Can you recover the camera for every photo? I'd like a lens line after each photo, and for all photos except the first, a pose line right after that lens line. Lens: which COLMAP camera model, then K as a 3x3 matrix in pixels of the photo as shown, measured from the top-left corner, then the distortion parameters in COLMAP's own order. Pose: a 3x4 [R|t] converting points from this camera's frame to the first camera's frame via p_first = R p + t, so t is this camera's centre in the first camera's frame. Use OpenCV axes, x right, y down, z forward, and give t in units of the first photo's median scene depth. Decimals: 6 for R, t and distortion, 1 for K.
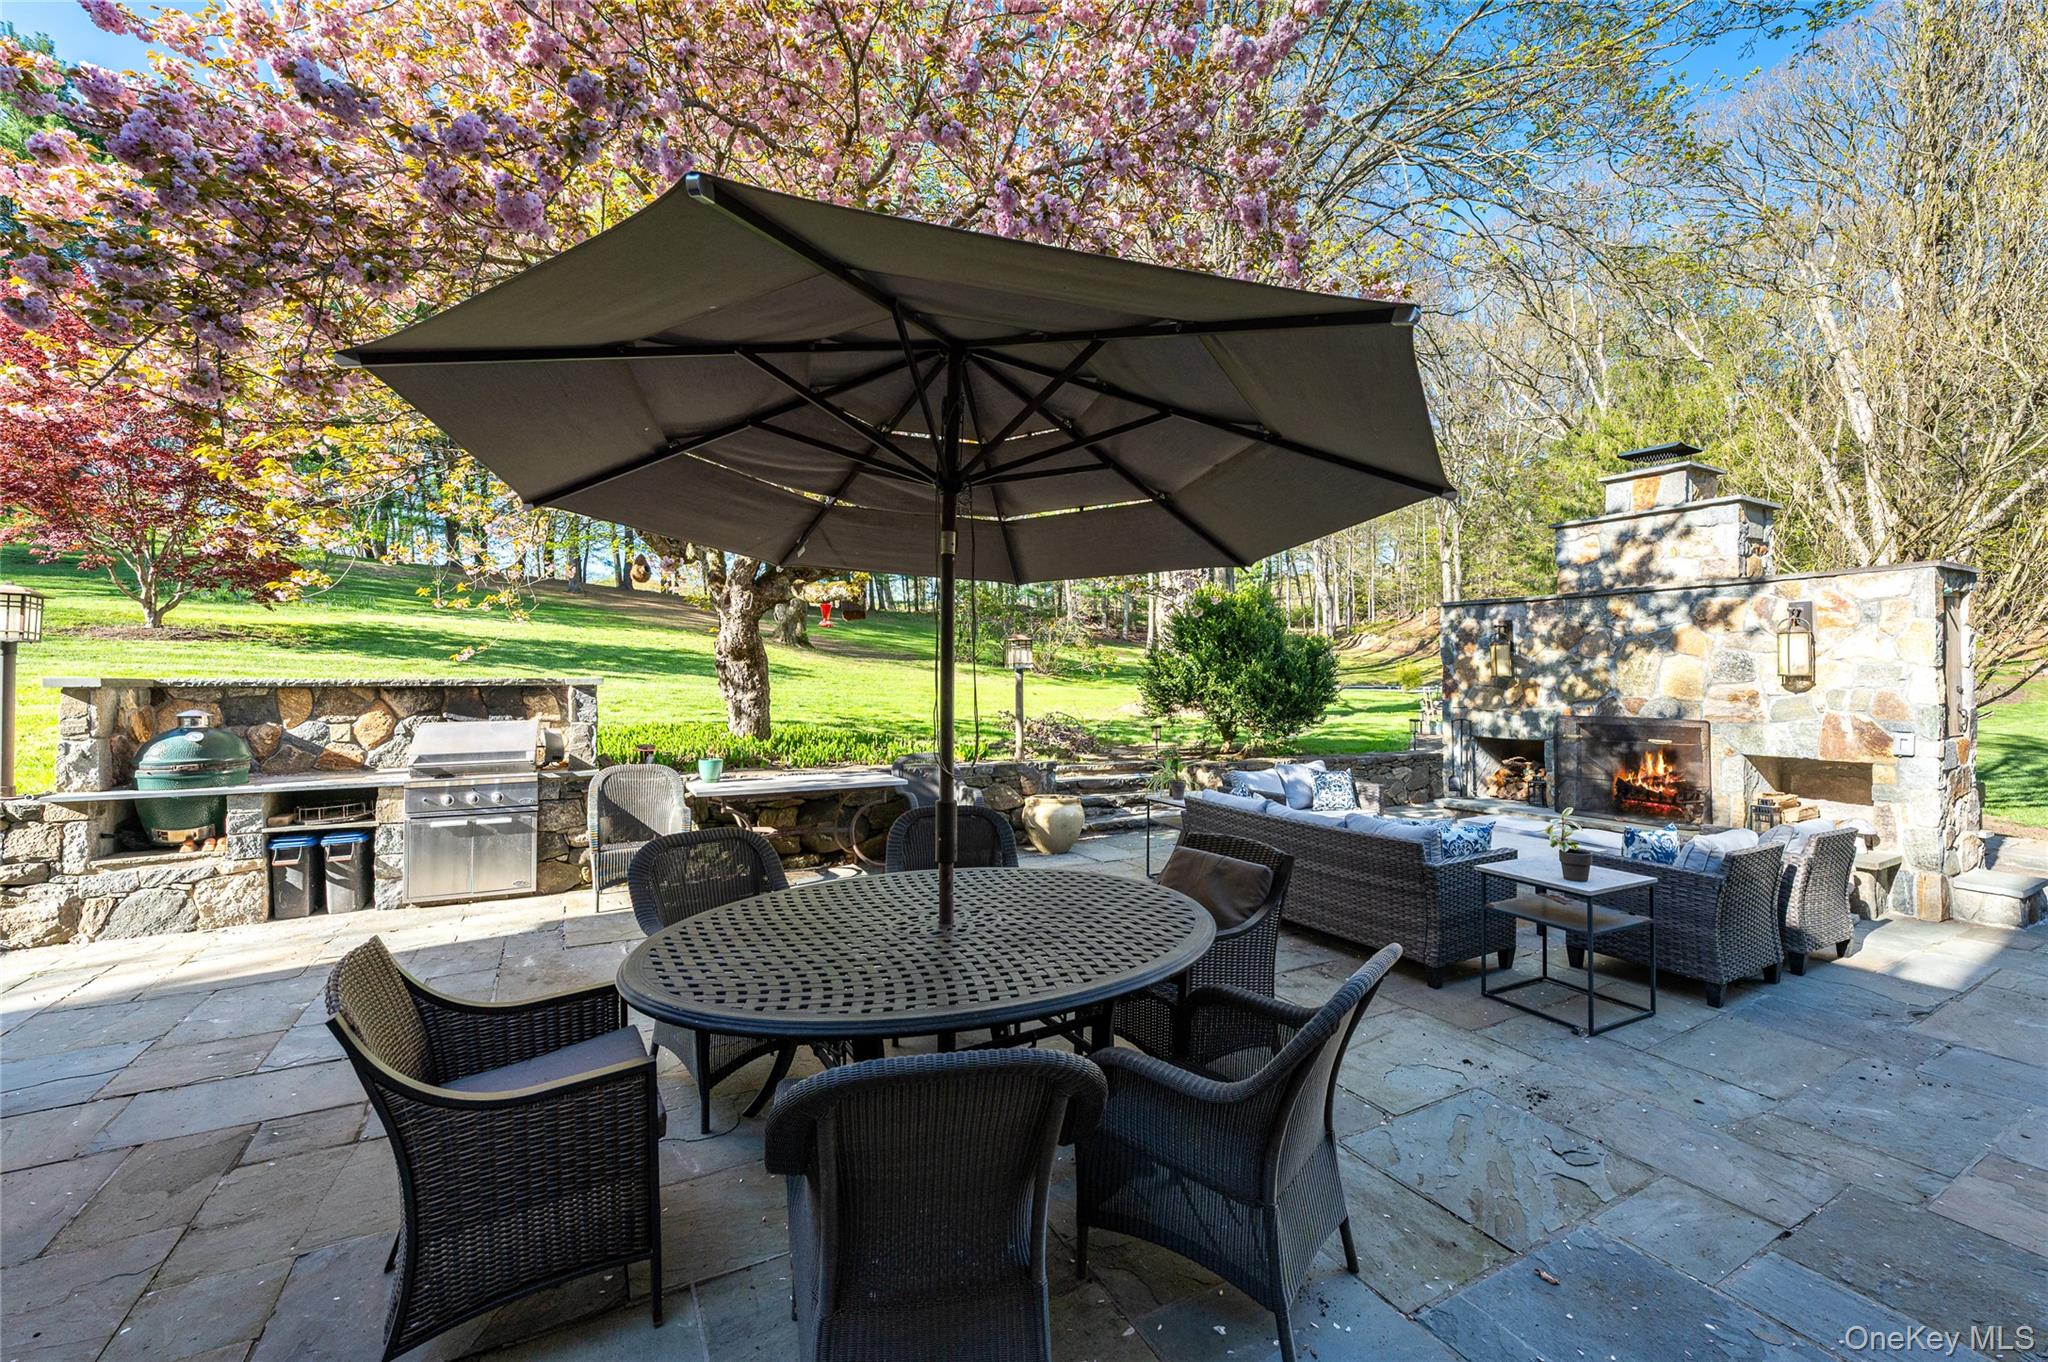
lens RADIAL K [[825.3, 0, 1018.3], [0, 825.3, 670.5], [0, 0, 1]] dist [0.003056, -0.000639]
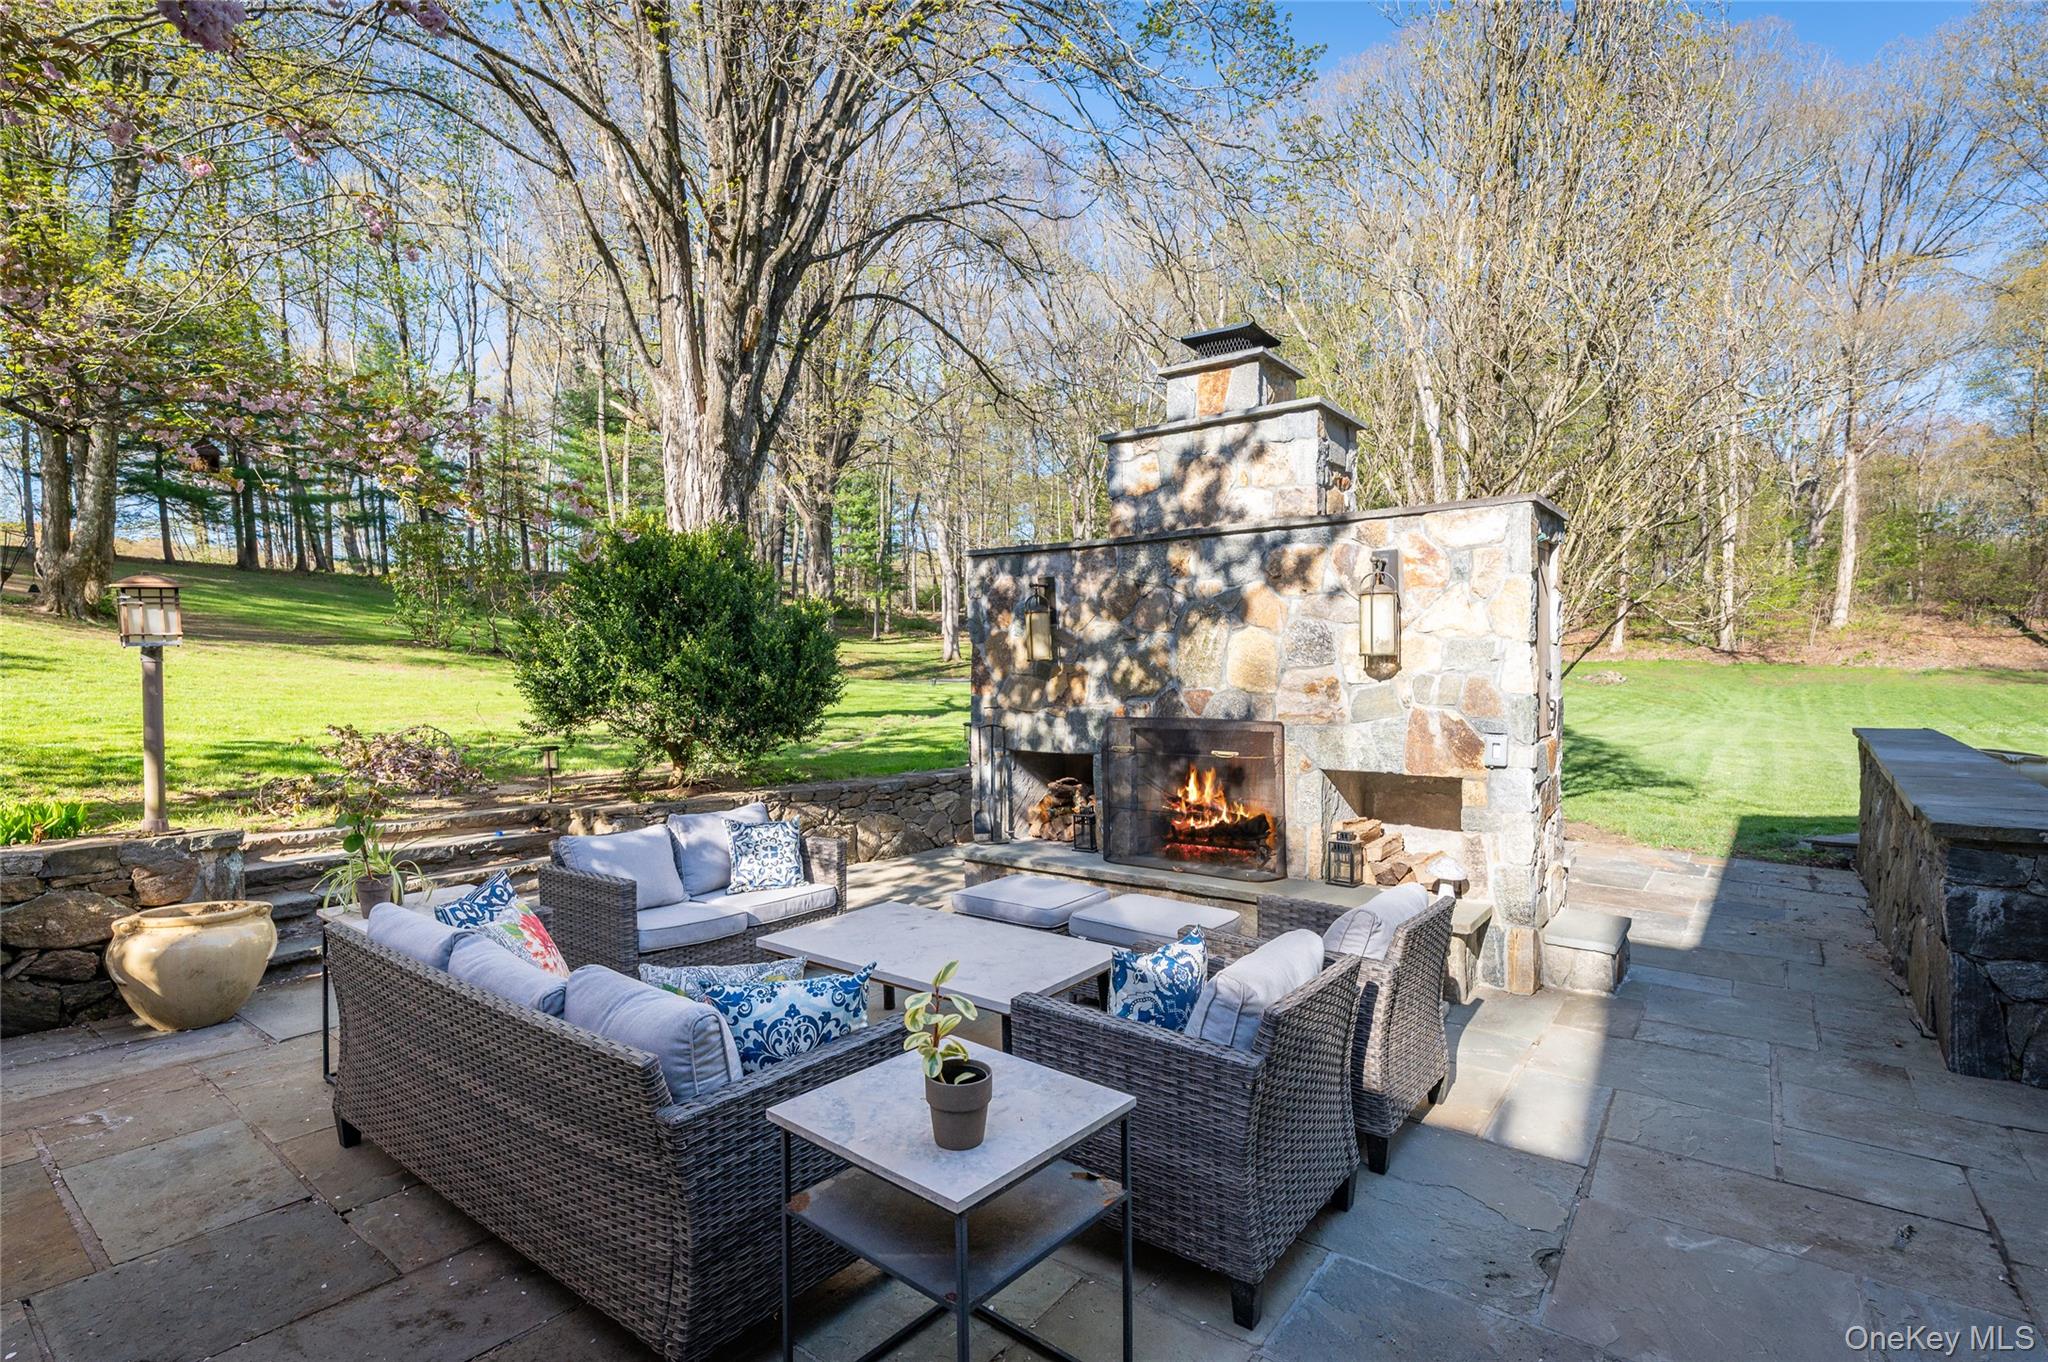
lens RADIAL K [[972.5, 0, 1024.1], [0, 972.5, 680.7], [0, 0, 1]] dist [-0.003234, 0.000464]
pose [[0.920168, -0.009867, 0.391401, 0.289472], [0.002452, 0.999808, 0.019441, 0.009101], [-0.391517, -0.016929, 0.920015, 0.306237]]
